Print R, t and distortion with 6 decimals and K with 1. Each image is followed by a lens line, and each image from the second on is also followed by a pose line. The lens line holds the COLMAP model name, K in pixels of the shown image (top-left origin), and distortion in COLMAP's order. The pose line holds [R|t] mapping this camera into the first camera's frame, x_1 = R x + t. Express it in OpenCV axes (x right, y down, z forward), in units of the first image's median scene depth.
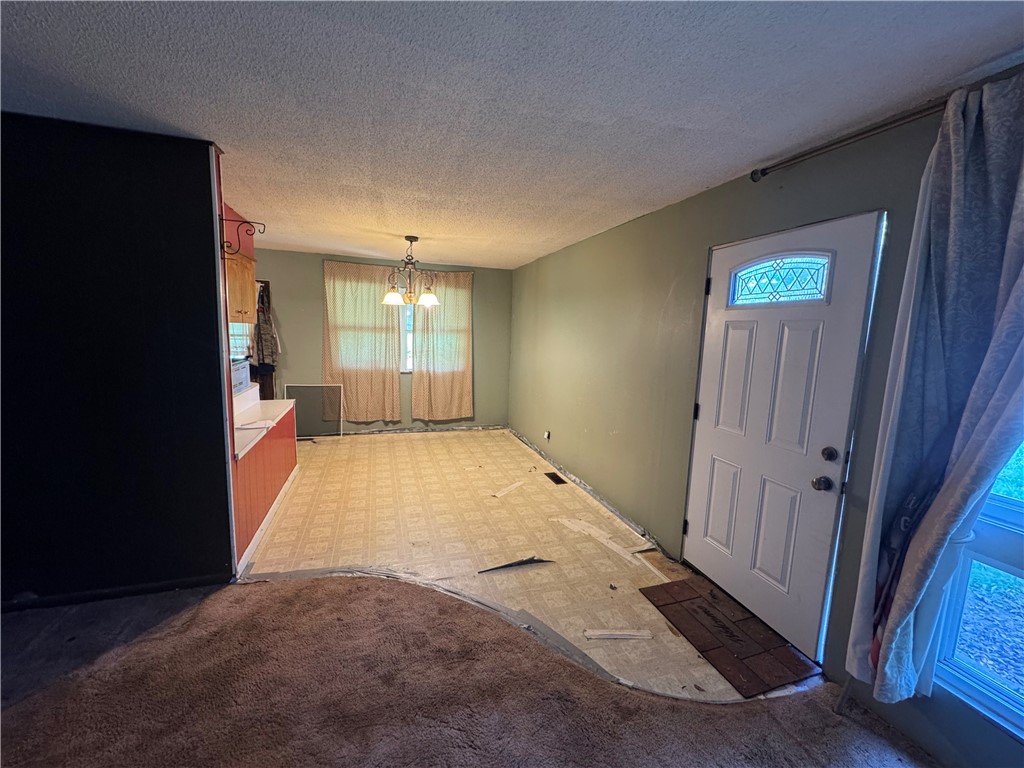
lens RADIAL K [[410.6, 0, 509.1], [0, 410.6, 384.9], [0, 0, 1]] dist [0.001182, 0.000005]
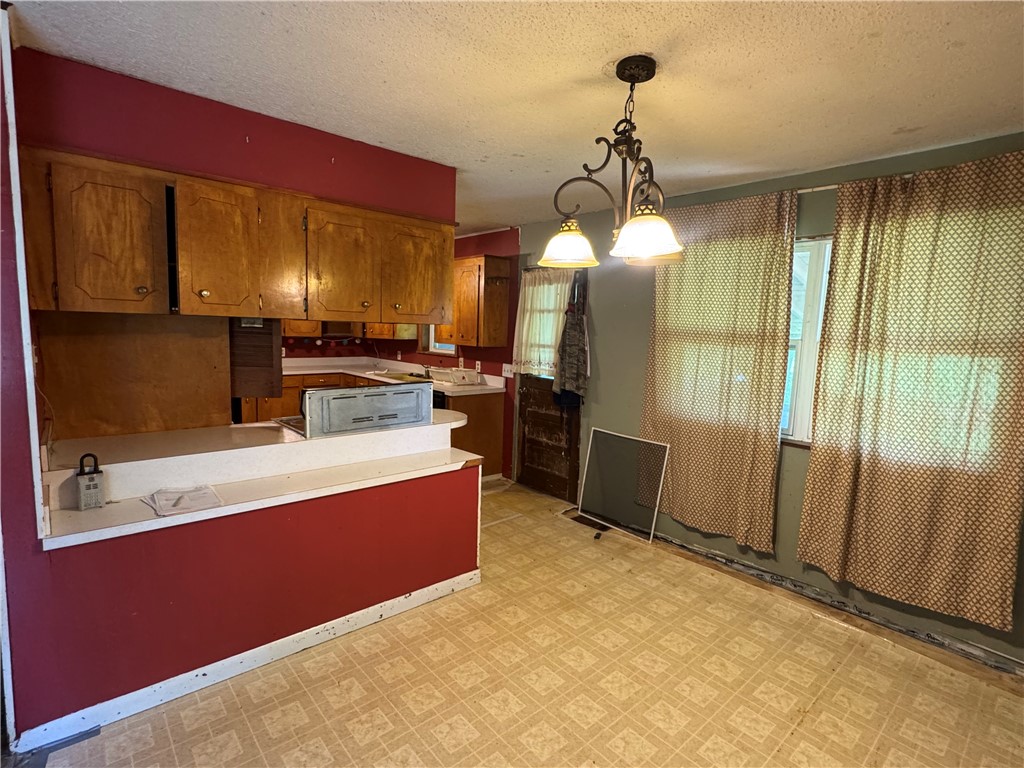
lens RADIAL K [[510.0, 0, 516.4], [0, 510.0, 381.2], [0, 0, 1]] dist [-0.001308, 0.000404]
pose [[0.397128, 0.073361, -0.914826, 0.106821], [-0.137551, 0.990299, 0.019702, -0.070090], [0.907397, 0.118011, 0.403366, 0.590169]]
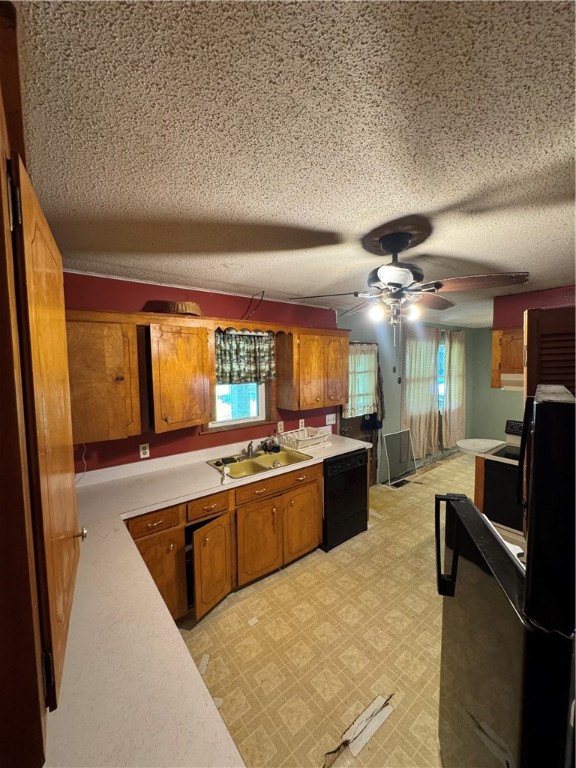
lens RADIAL K [[307.9, 0, 290.4], [0, 307.9, 383.7], [0, 0, 1]] dist [0.001182, 0.000005]
pose [[0.932583, -0.076515, 0.352753, -1.080738], [0.102972, 0.993060, -0.056828, -0.119746], [-0.345957, 0.089320, 0.933989, 0.306973]]
